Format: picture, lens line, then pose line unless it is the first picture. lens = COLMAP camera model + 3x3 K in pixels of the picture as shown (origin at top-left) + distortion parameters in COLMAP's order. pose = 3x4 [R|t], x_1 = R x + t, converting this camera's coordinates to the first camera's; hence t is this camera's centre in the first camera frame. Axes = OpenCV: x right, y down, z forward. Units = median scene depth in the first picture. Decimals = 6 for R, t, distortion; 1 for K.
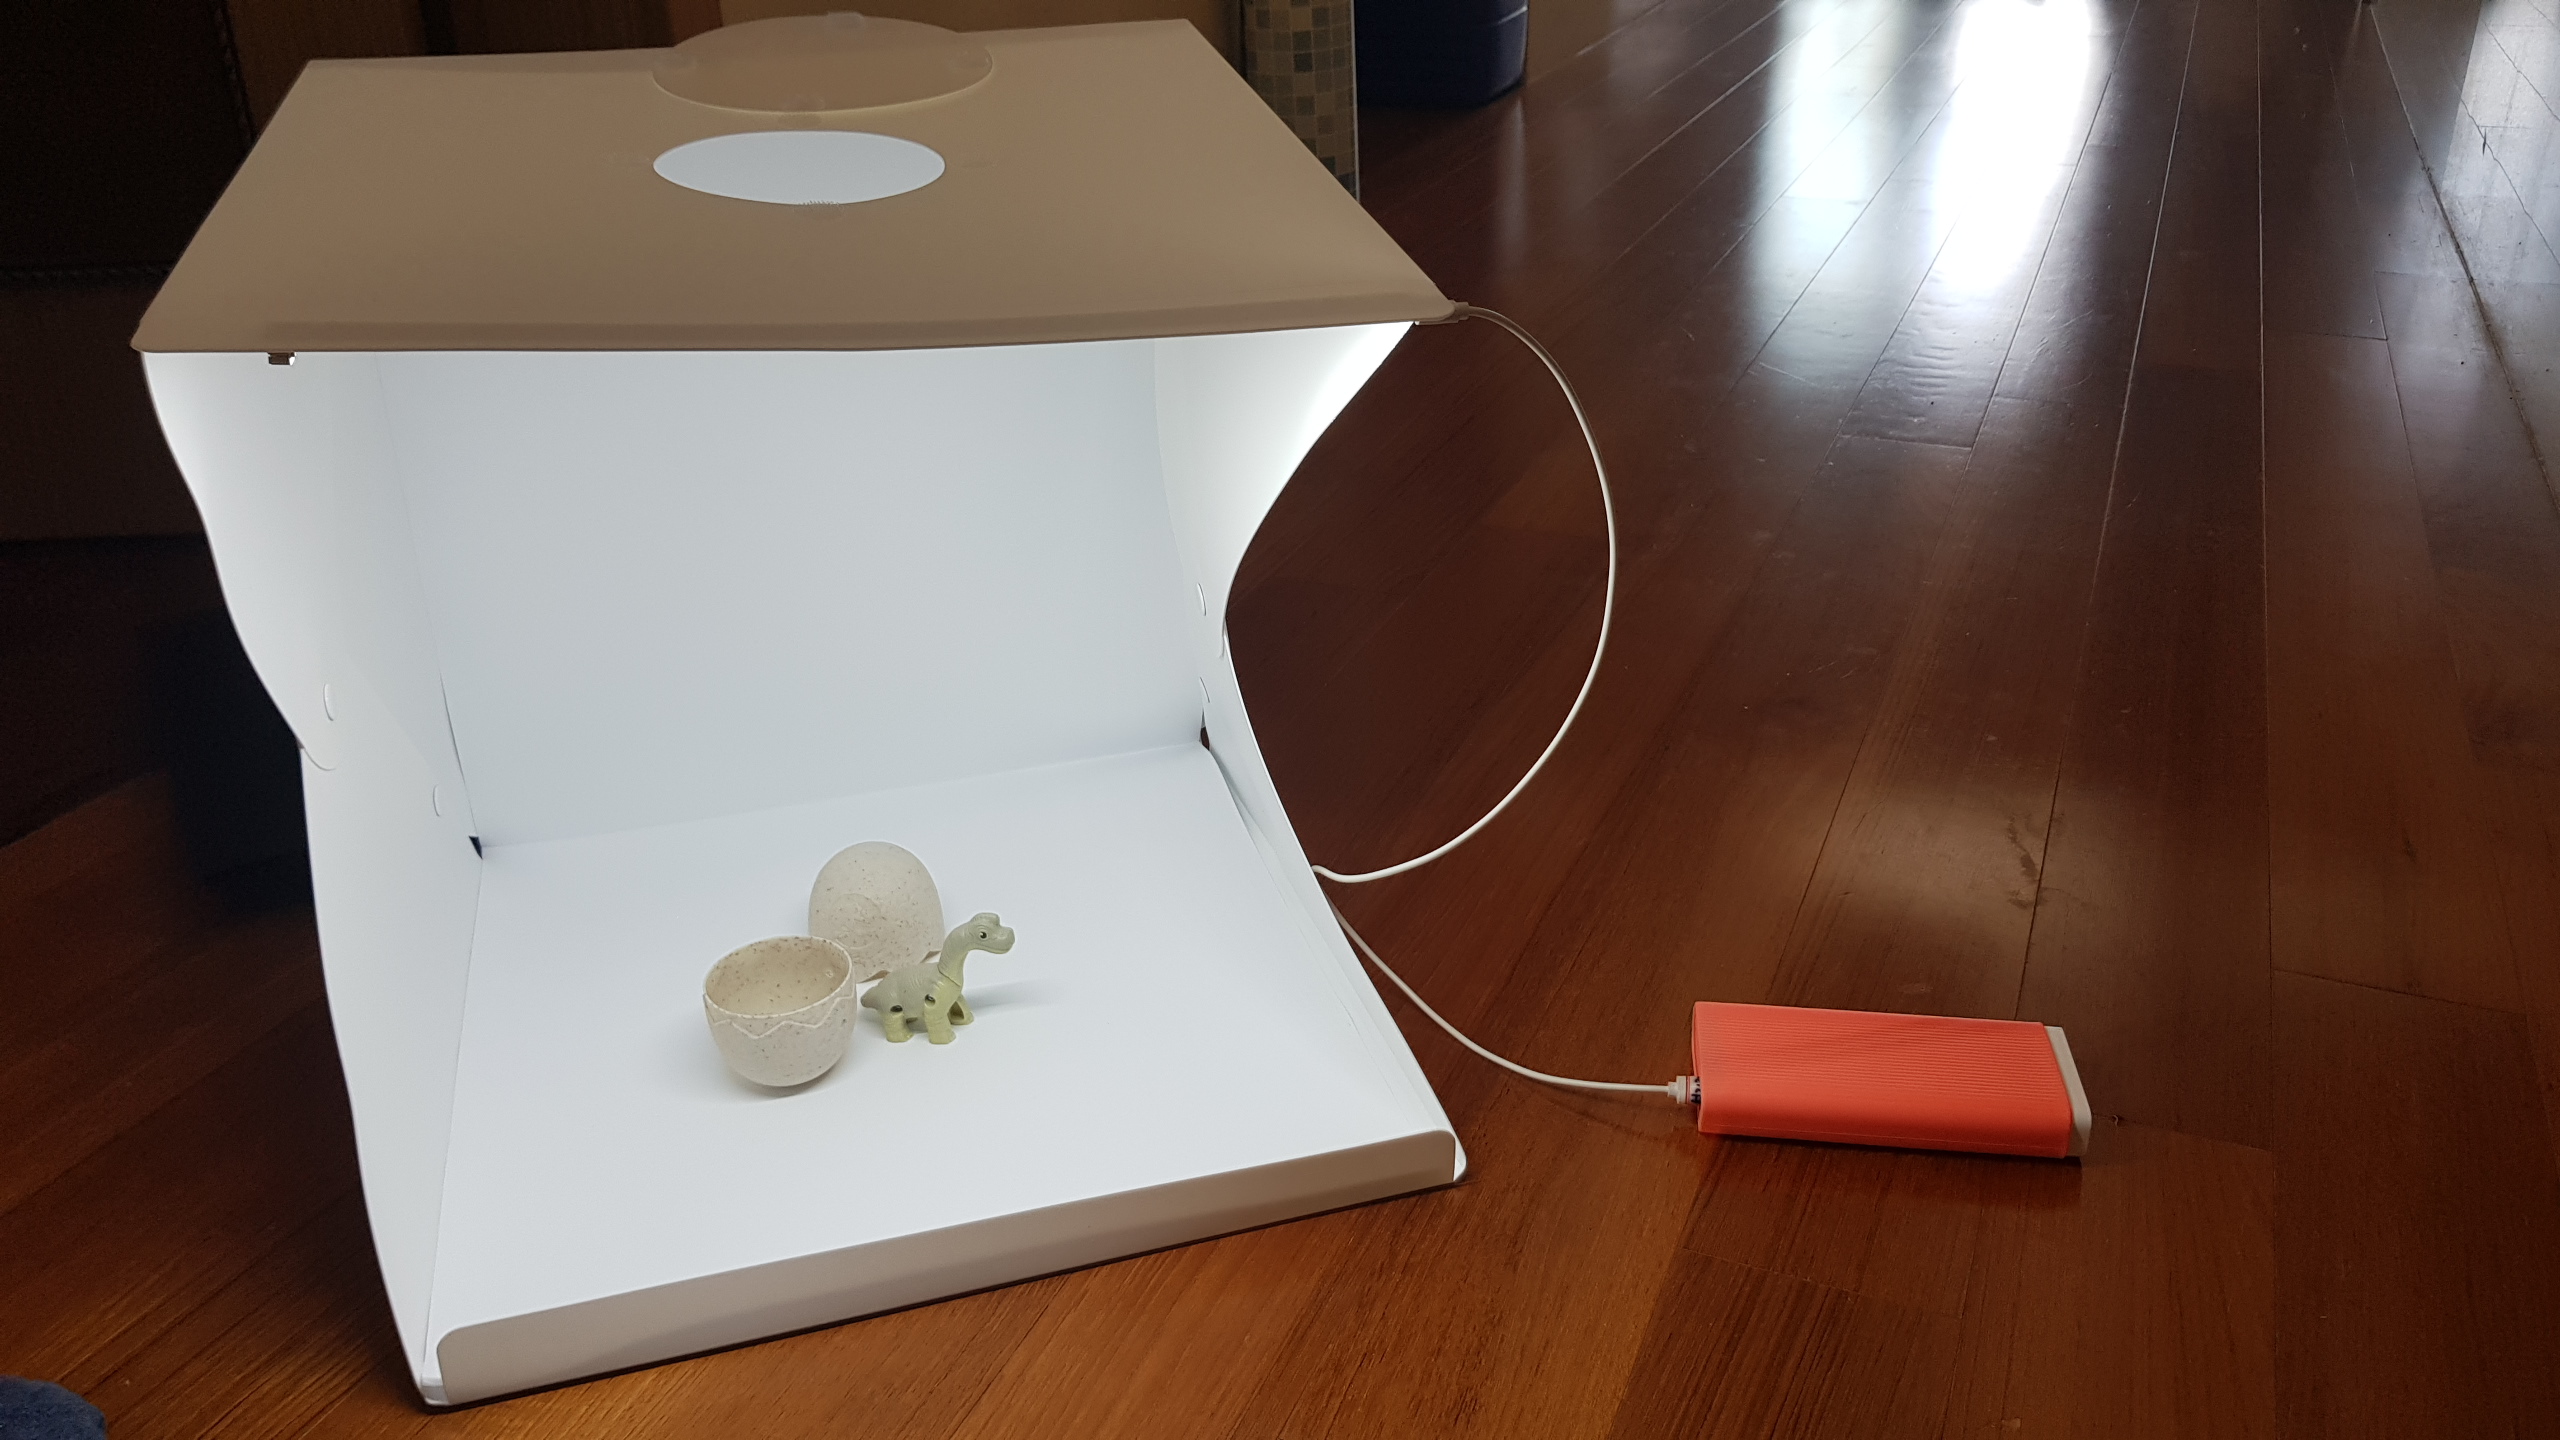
lens RADIAL K [[1933.3, 0, 1269.1], [0, 1933.3, 701.5], [0, 0, 1]] dist [-0.003225, -0.000547]
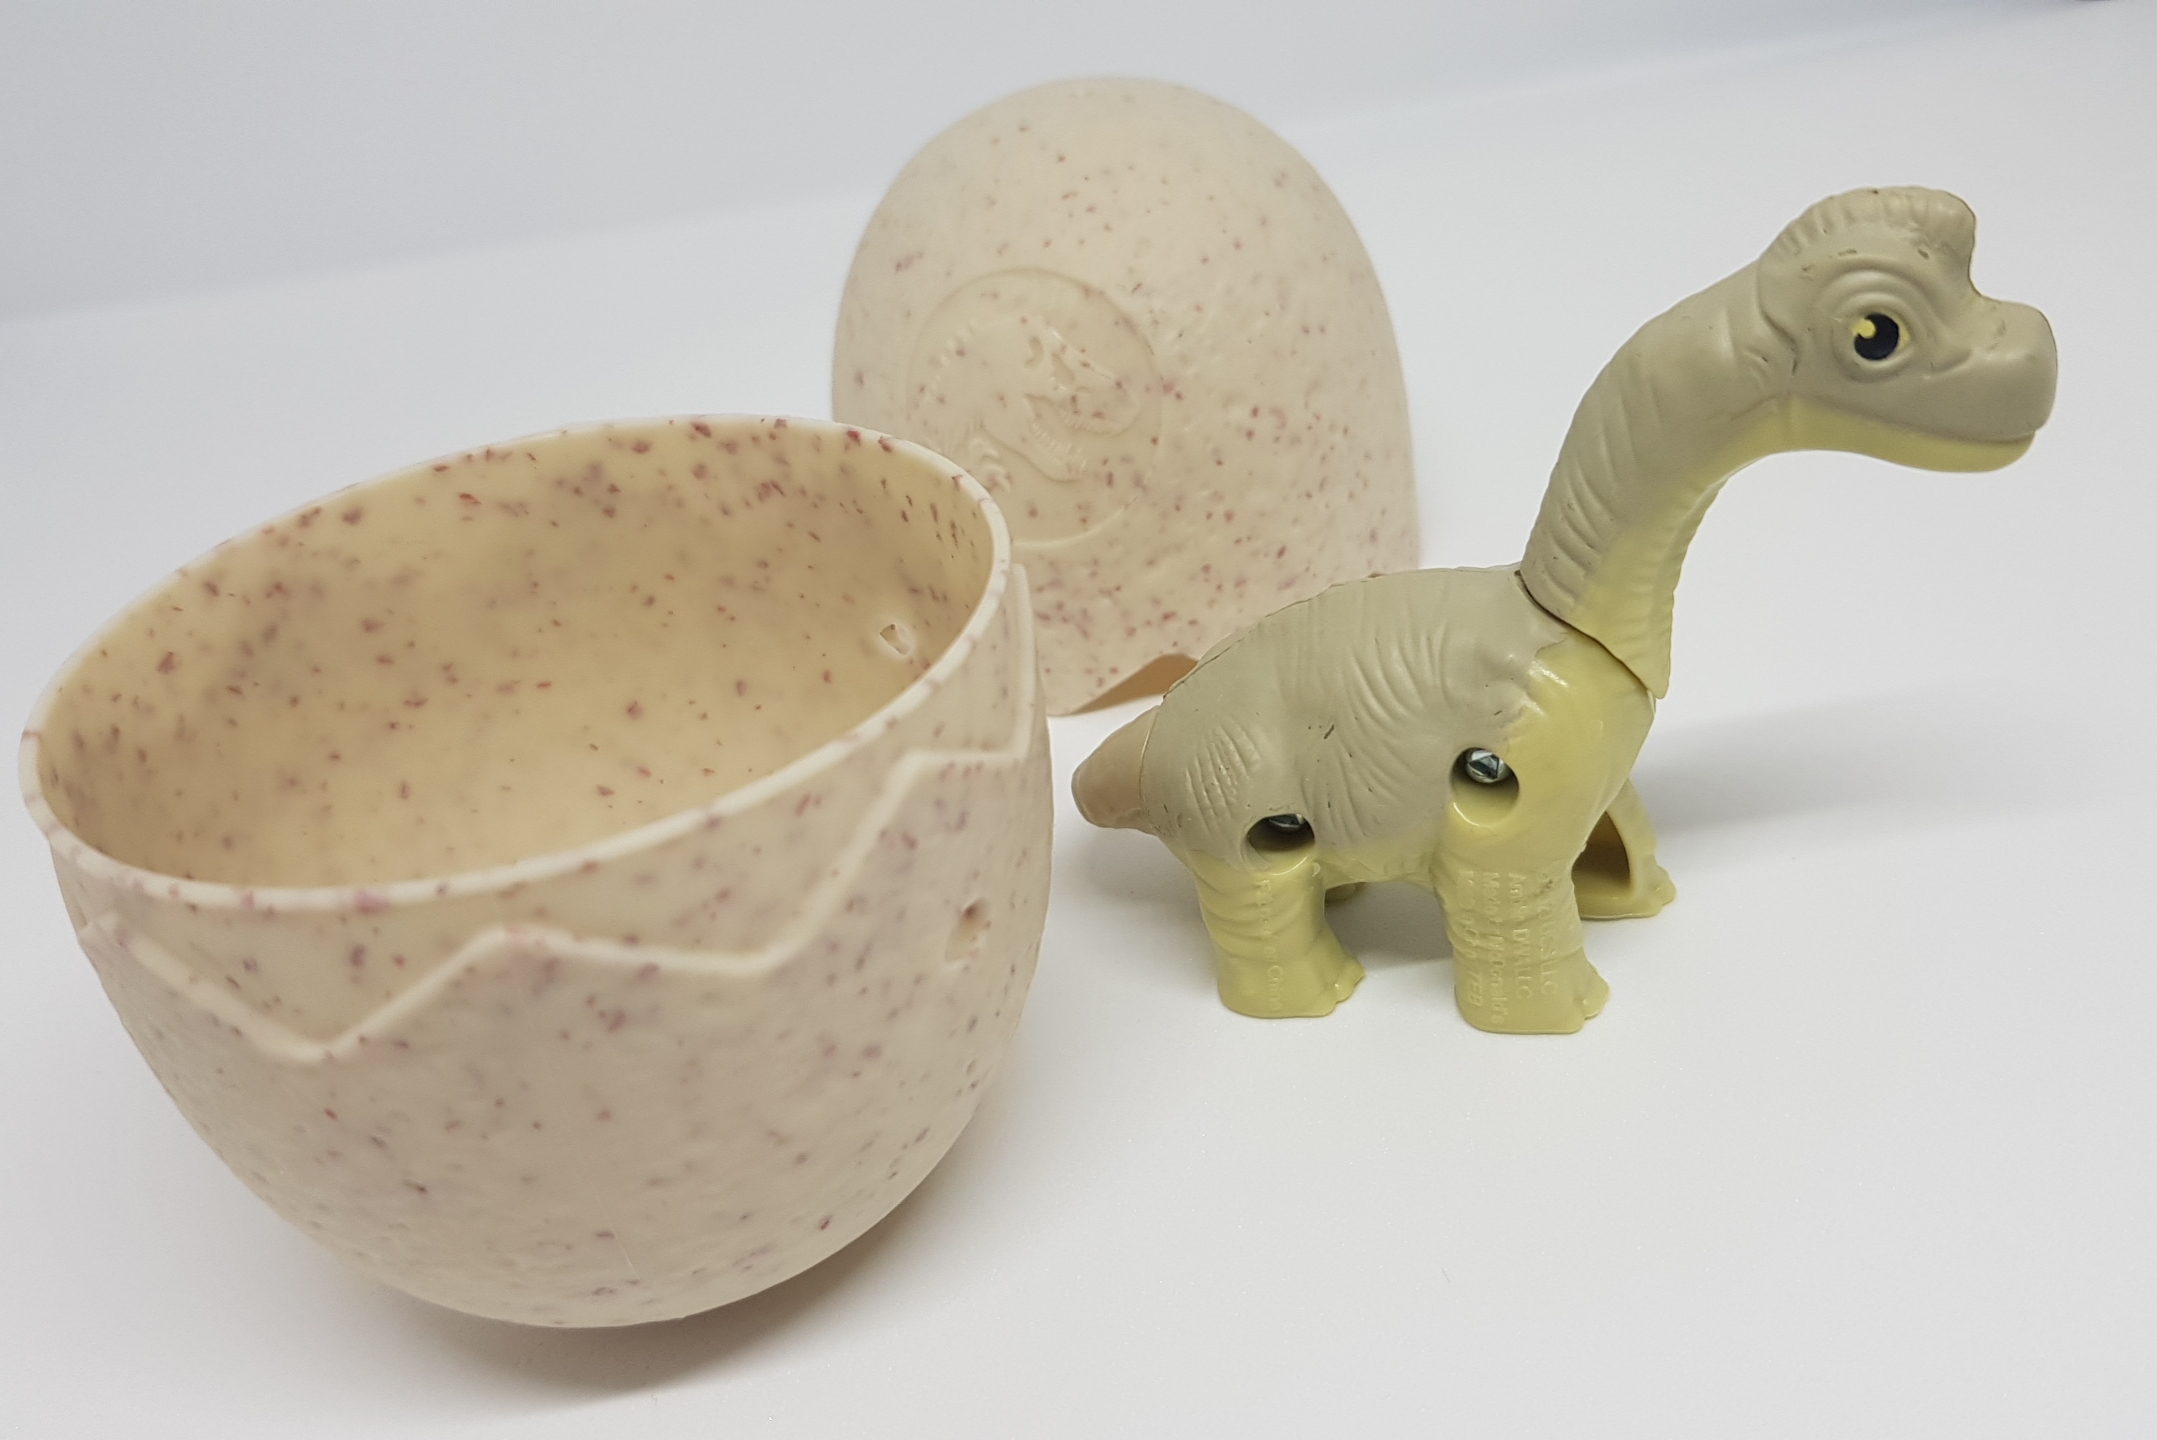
lens RADIAL K [[1622.0, 0, 1077.8], [0, 1622.0, 724.8], [0, 0, 1]] dist [0.007688, 0.000874]
pose [[0.979413, -0.013245, -0.201433, -0.181446], [0.032605, 0.995122, 0.093103, 0.135859], [0.199217, -0.097754, 0.975068, 0.858442]]
